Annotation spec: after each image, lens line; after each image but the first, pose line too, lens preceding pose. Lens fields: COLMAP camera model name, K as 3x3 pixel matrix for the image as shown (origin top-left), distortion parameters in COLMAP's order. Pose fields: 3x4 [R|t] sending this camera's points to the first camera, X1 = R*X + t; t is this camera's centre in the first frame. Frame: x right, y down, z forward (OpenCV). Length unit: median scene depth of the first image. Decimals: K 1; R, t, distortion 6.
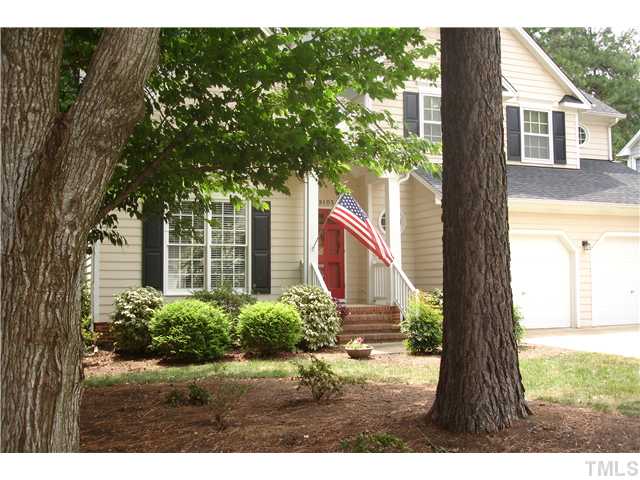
lens RADIAL K [[711.0, 0, 320.0], [0, 711.0, 240.0], [0, 0, 1]] dist [-0.075150, -0.047319]
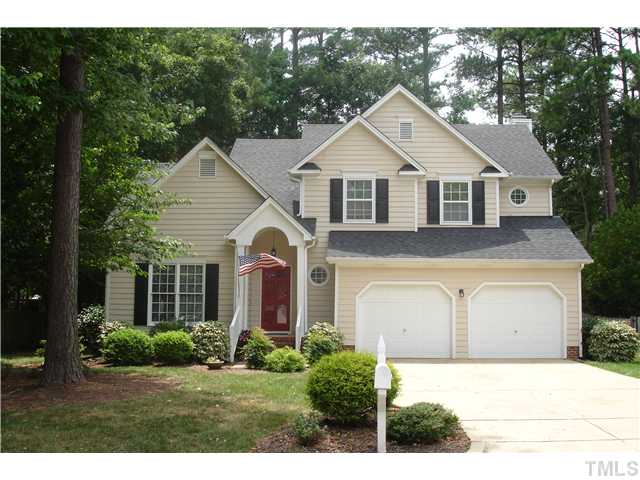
lens RADIAL K [[711.0, 0, 320.0], [0, 711.0, 240.0], [0, 0, 1]] dist [-0.075150, -0.047319]
pose [[0.923836, -0.025498, -0.381939, 0.557568], [0.009386, 0.998988, -0.043988, -0.029901], [0.382674, 0.037052, 0.923140, -0.235606]]
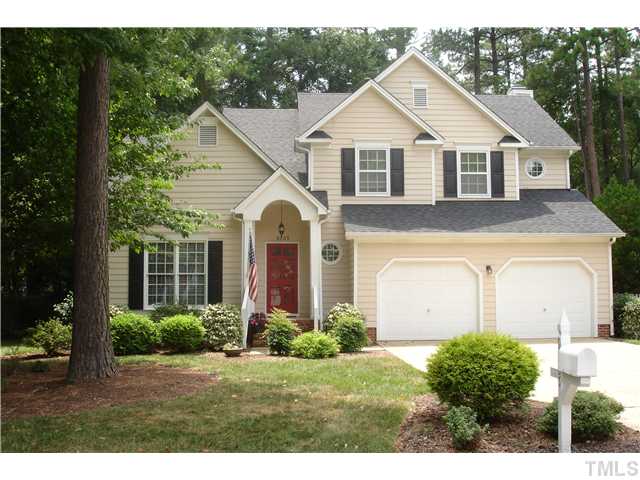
lens RADIAL K [[711.0, 0, 320.0], [0, 711.0, 240.0], [0, 0, 1]] dist [-0.075150, -0.047319]
pose [[0.952143, -0.023633, -0.304739, 0.416894], [0.018388, 0.999629, -0.020073, -0.020770], [0.305100, 0.013509, 0.952224, -0.187094]]
